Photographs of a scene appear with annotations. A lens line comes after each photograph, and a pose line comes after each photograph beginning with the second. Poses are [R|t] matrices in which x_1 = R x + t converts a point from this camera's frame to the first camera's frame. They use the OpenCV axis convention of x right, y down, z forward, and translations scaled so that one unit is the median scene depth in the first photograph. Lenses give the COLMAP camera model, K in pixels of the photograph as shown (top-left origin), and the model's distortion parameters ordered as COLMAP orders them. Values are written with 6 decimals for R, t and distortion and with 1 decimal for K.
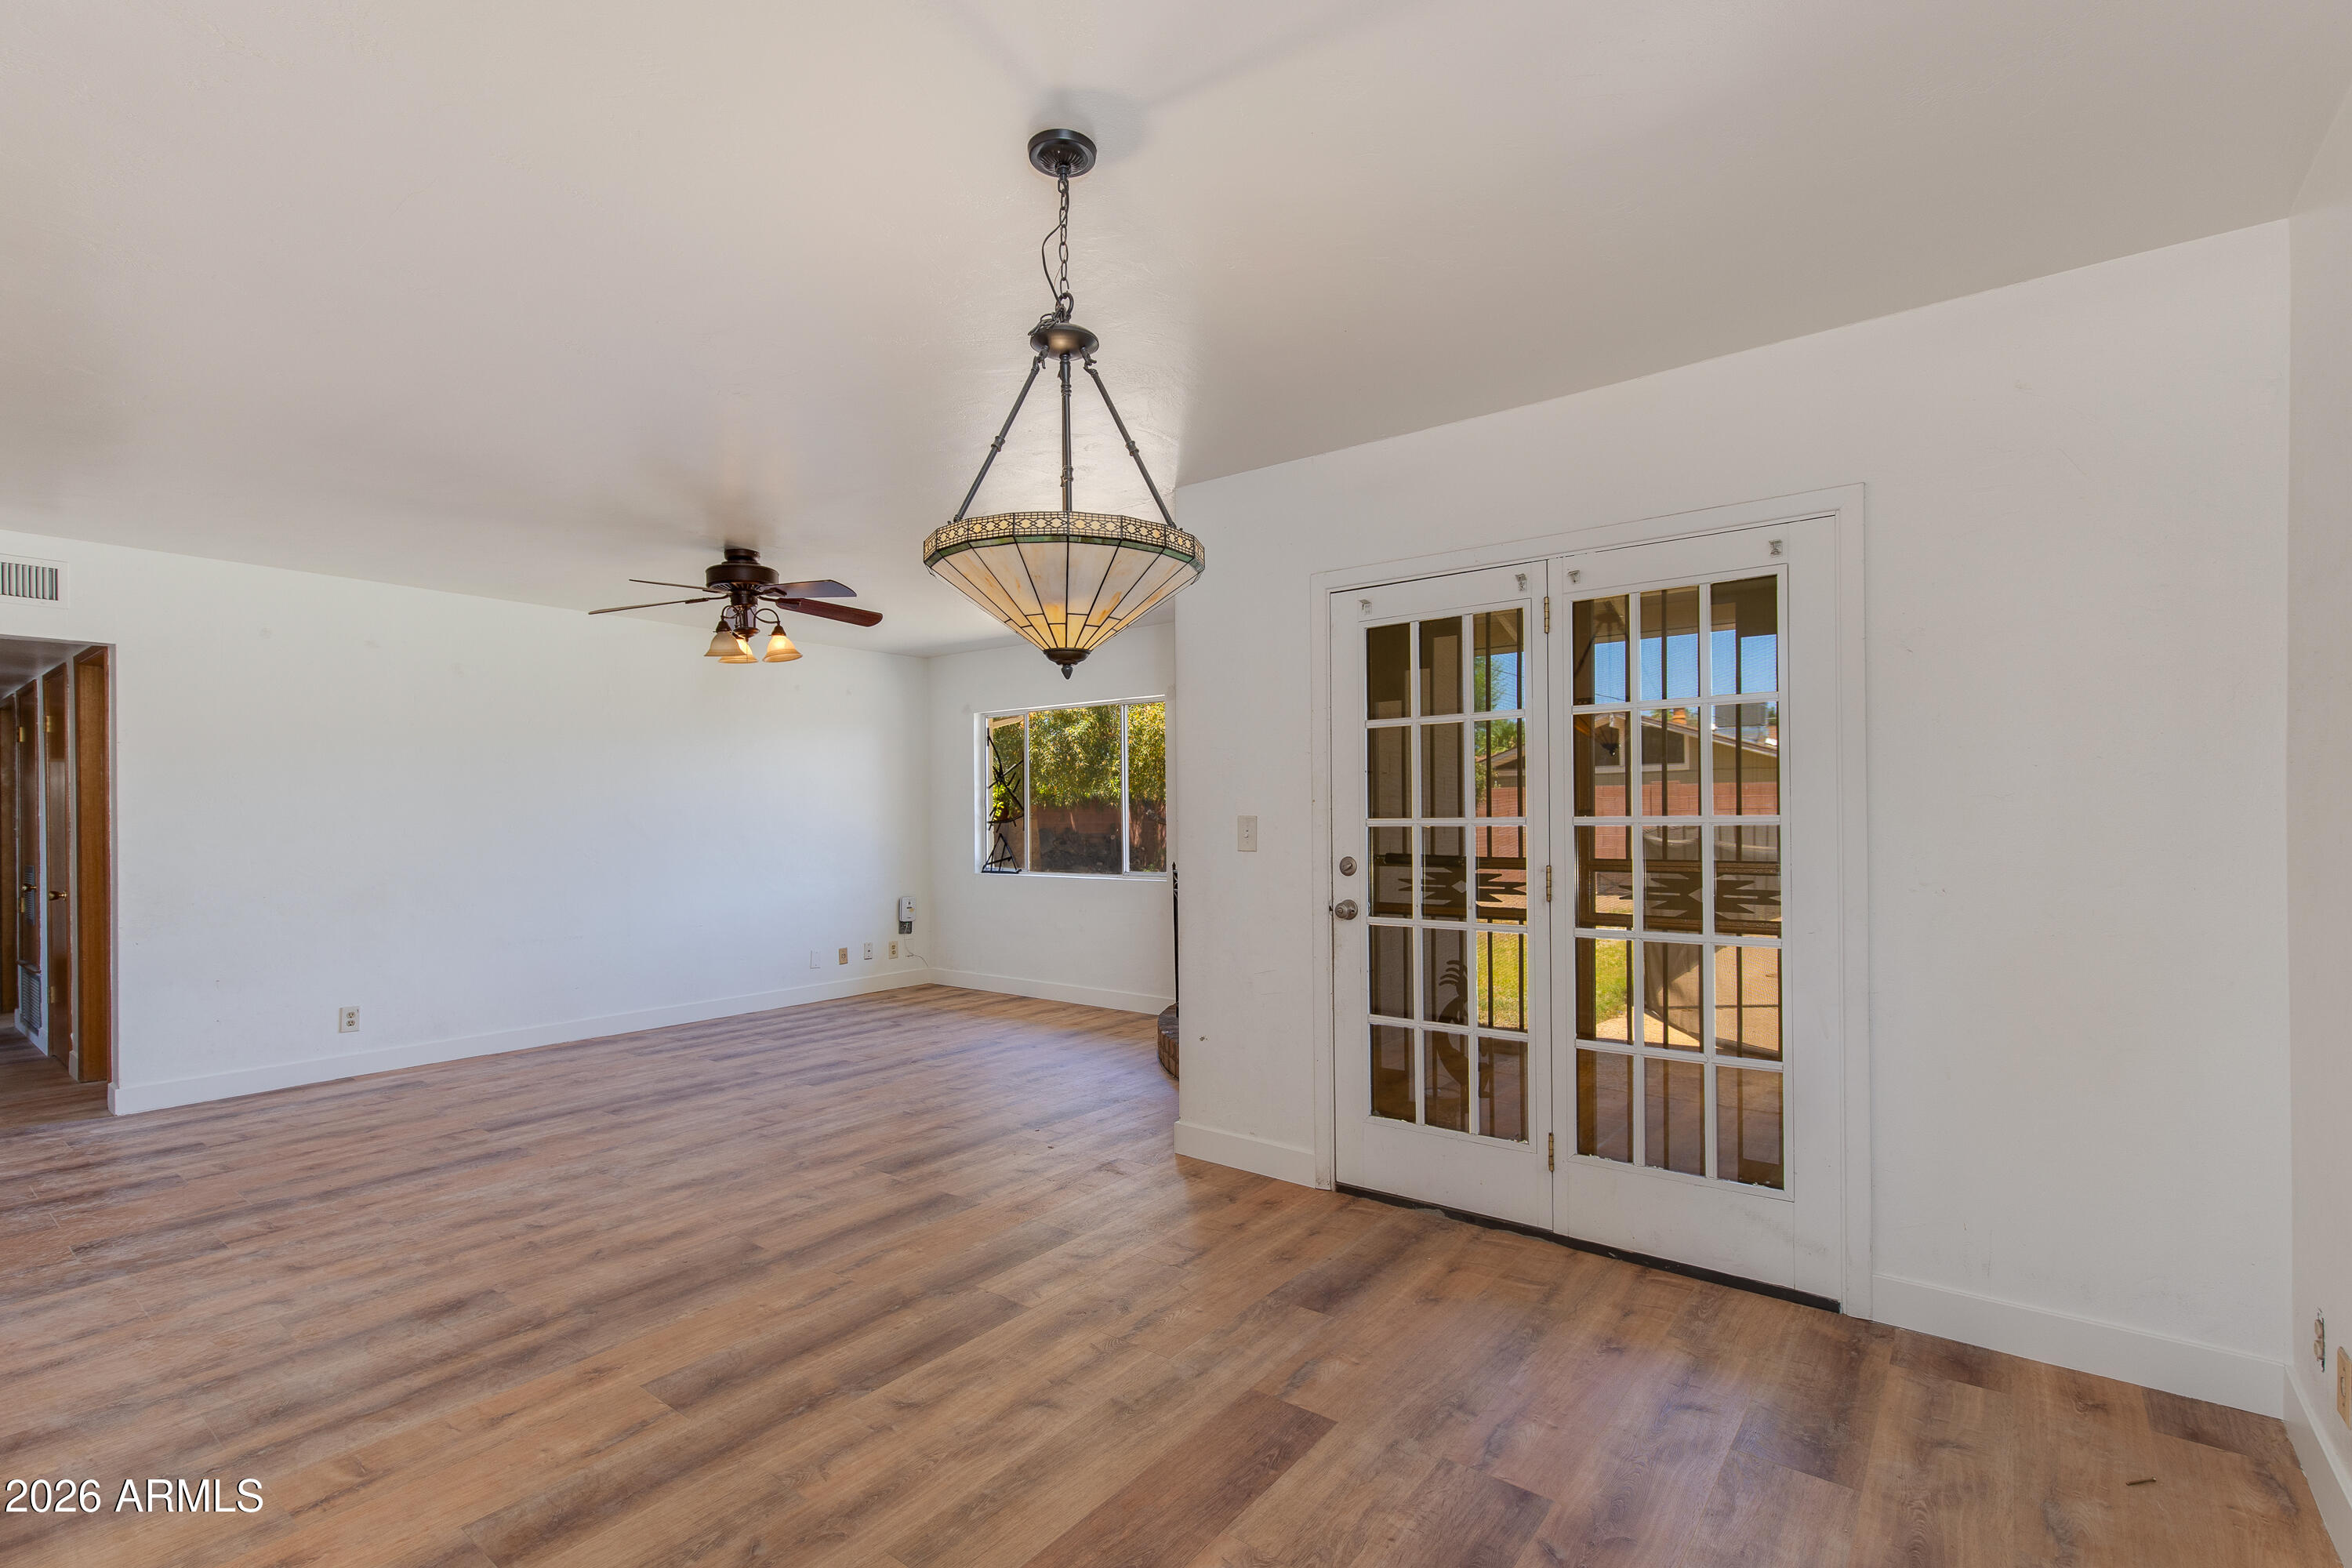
lens RADIAL K [[1081.4, 0, 1189.4], [0, 1081.4, 806.9], [0, 0, 1]] dist [0.002405, -0.000039]
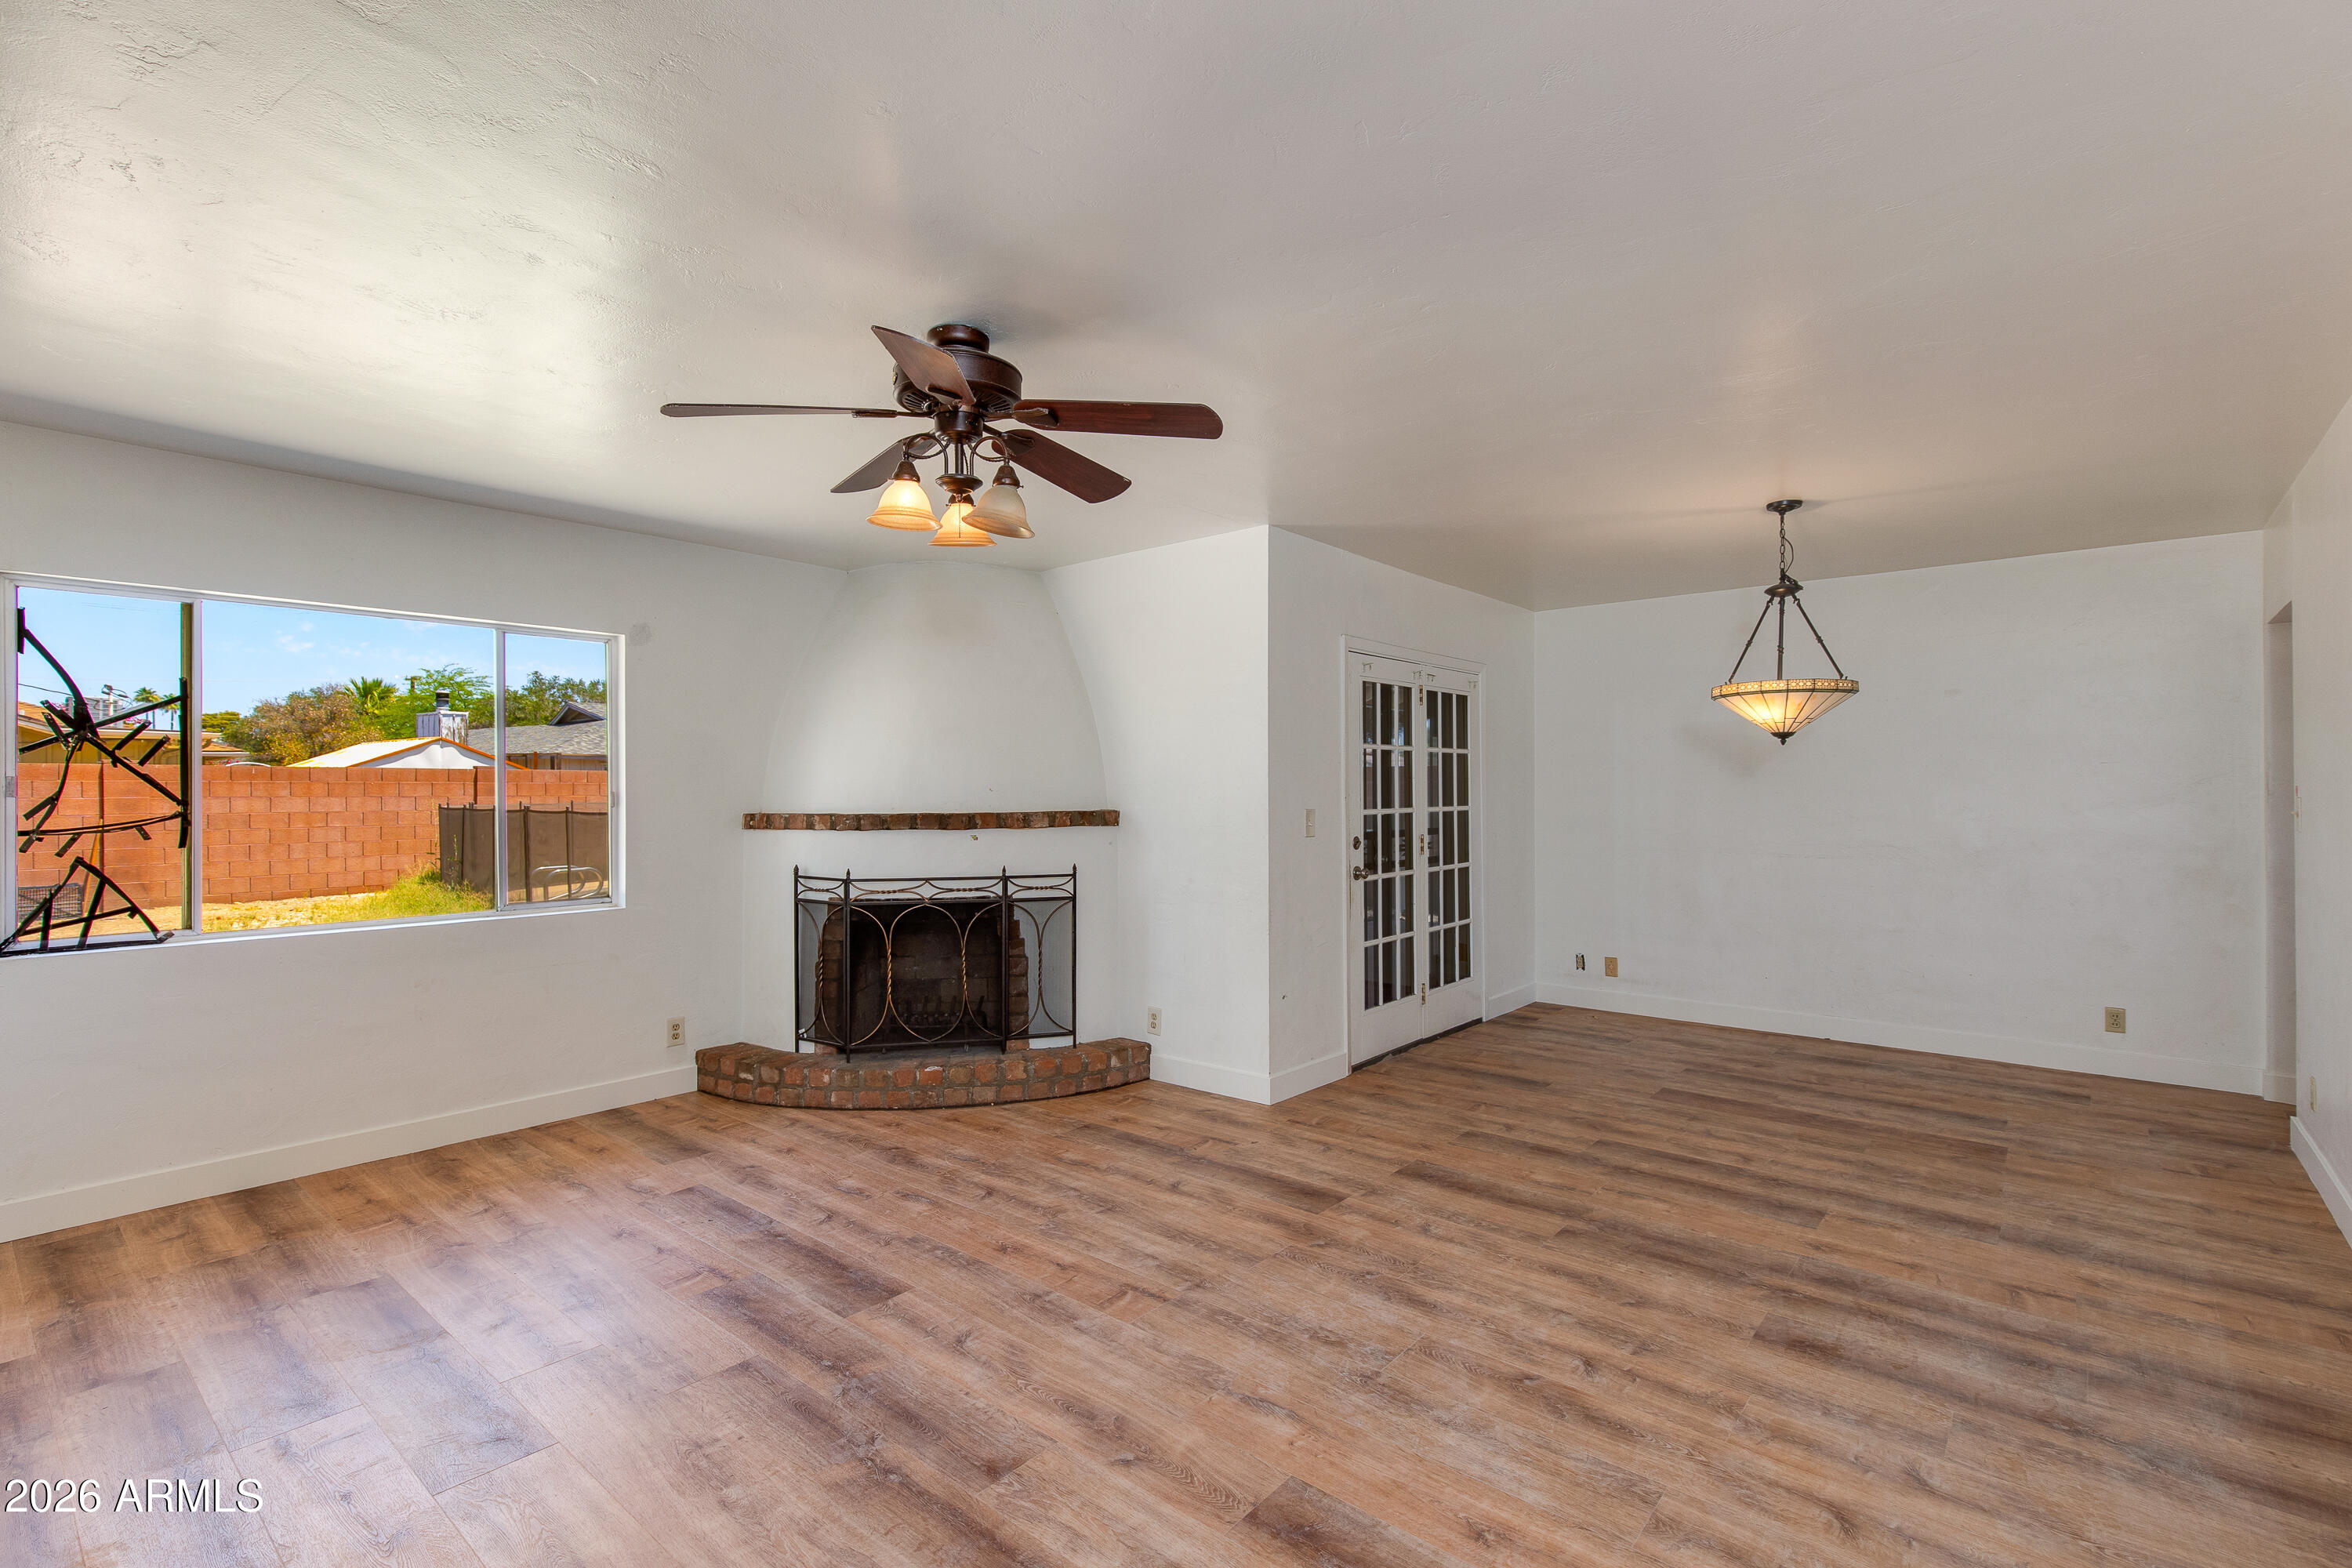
lens RADIAL K [[1061.4, 0, 1171.5], [0, 1061.4, 786.6], [0, 0, 1]] dist [0.011158, -0.003577]
pose [[0.045423, 0.011732, 0.998899, -1.308744], [-0.004226, 0.999924, -0.011552, -0.001975], [-0.998959, -0.003697, 0.045469, 1.211824]]
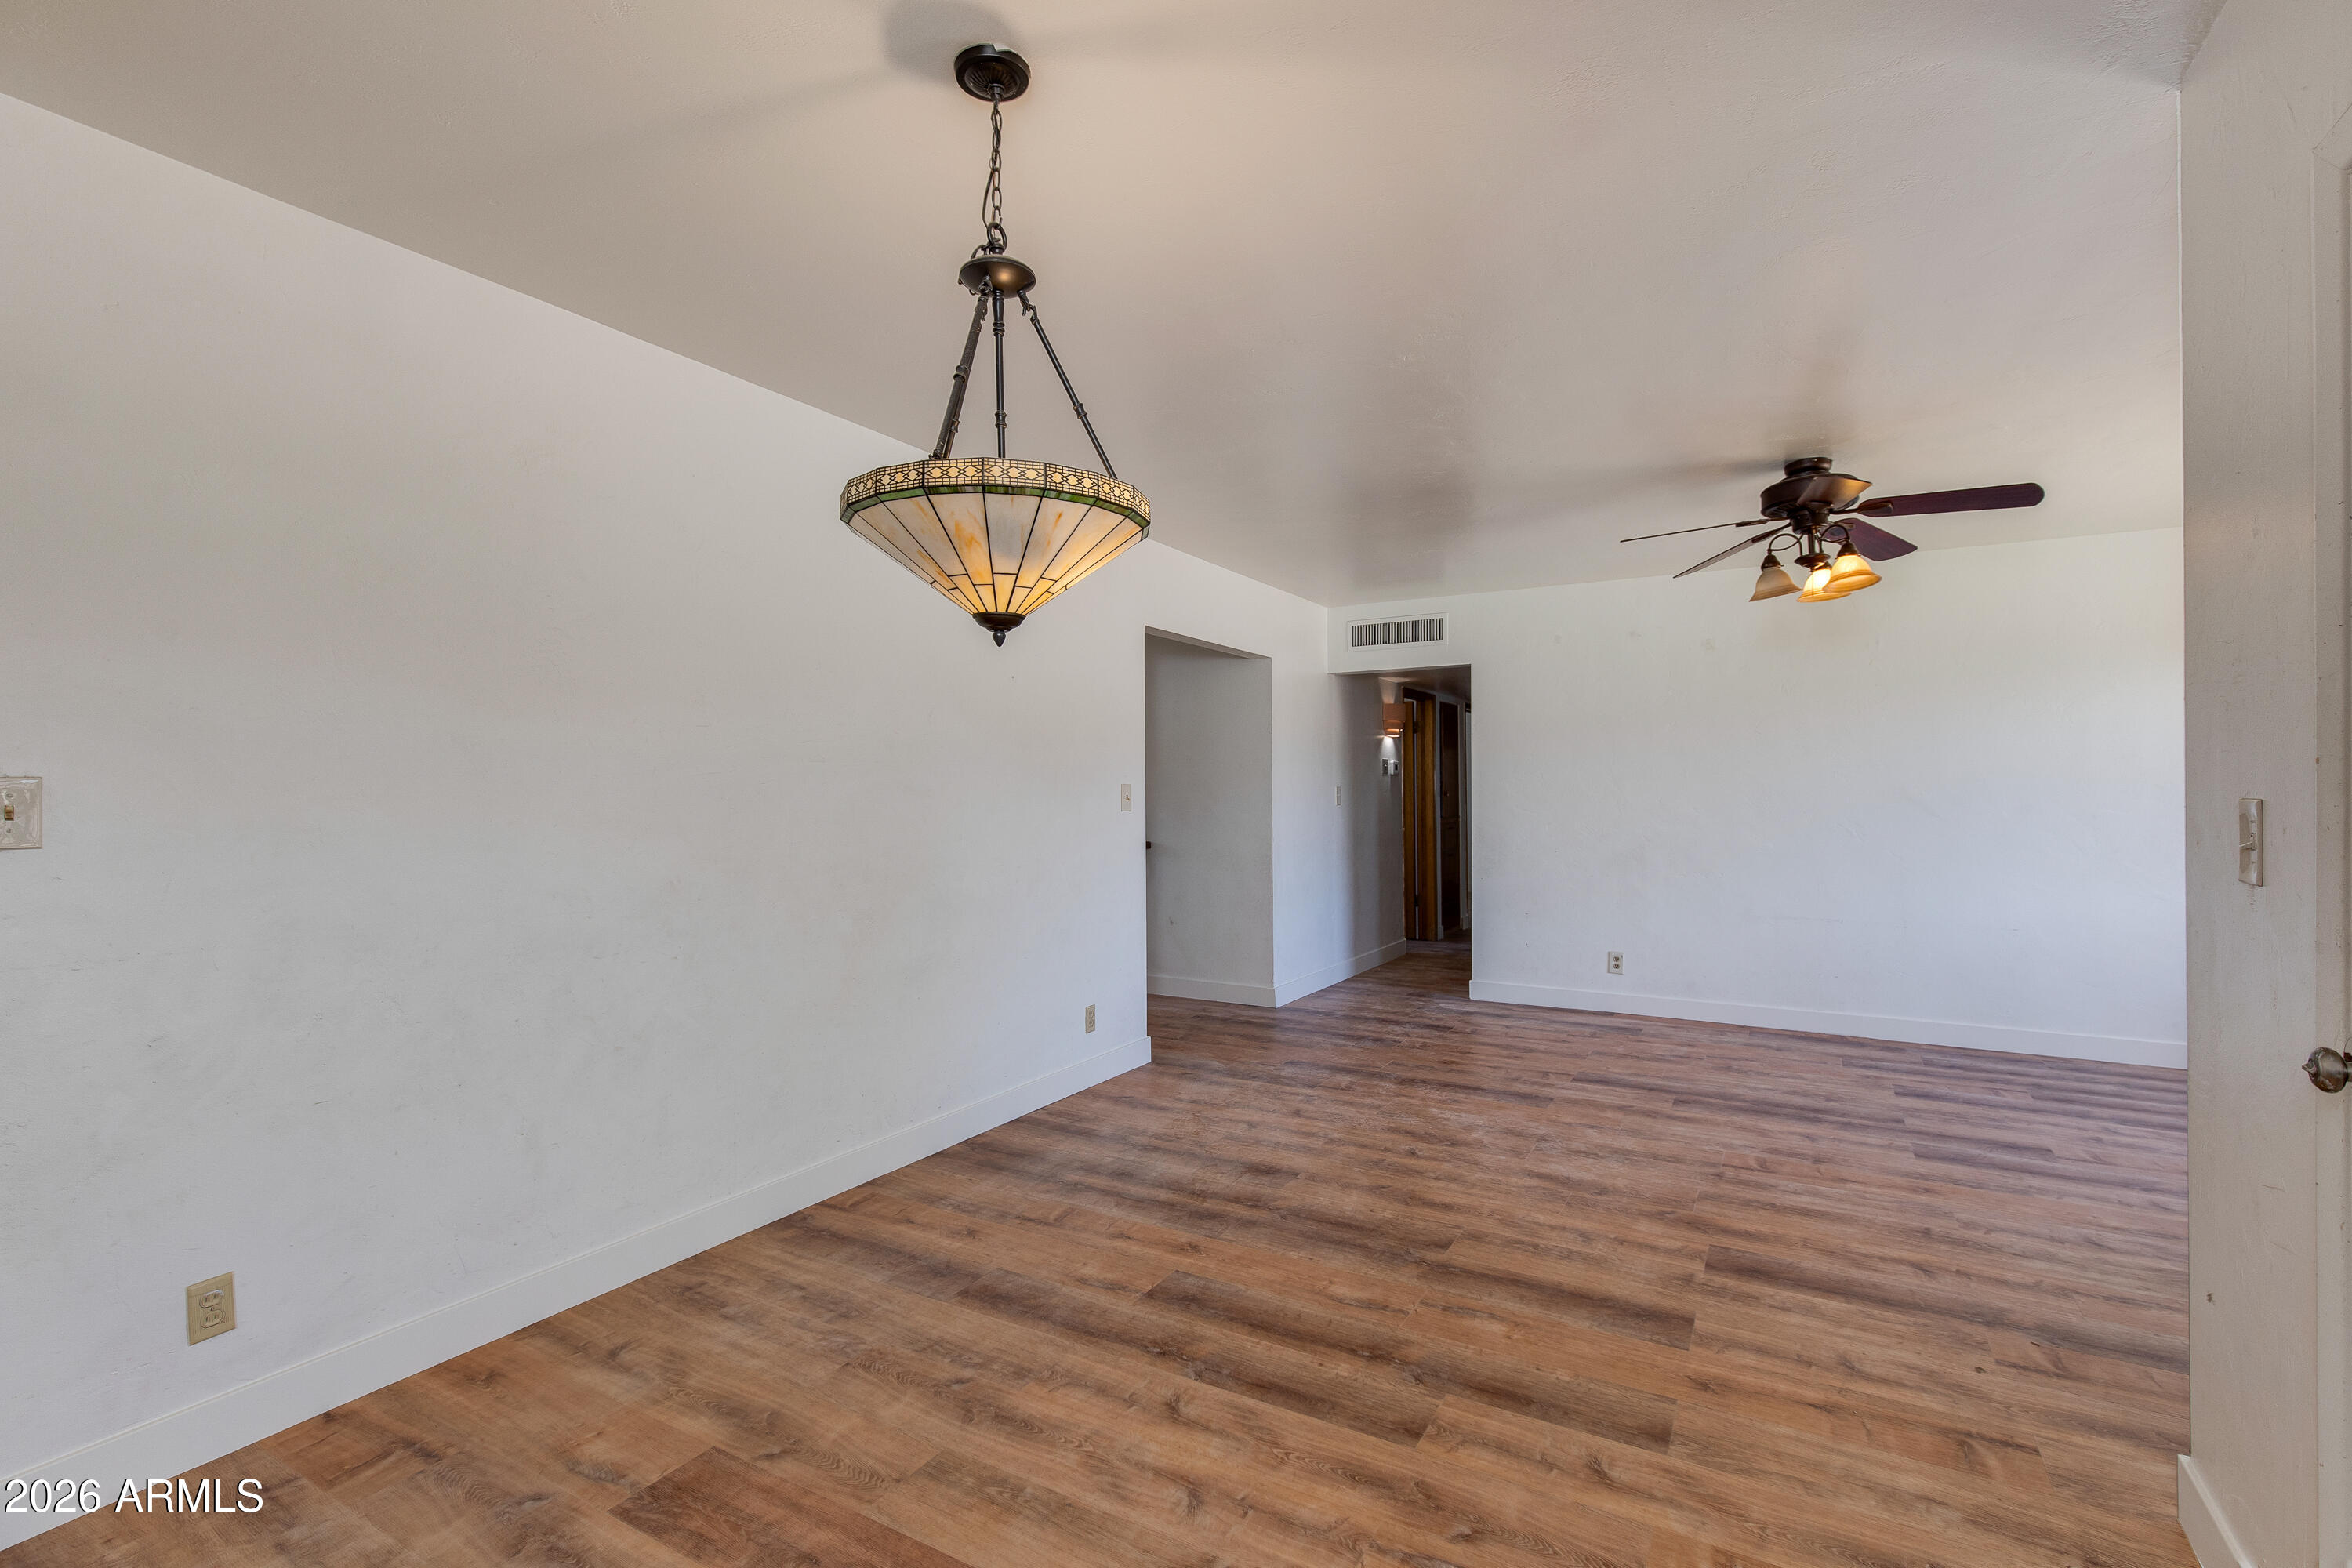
lens RADIAL K [[1061.4, 0, 1158.0], [0, 1061.4, 803.8], [0, 0, 1]] dist [0.011158, -0.003577]
pose [[0.118524, 0.020748, -0.992734, 0.445663], [0.007619, 0.999733, 0.021804, -0.003273], [0.992922, -0.010148, 0.118334, 0.586175]]
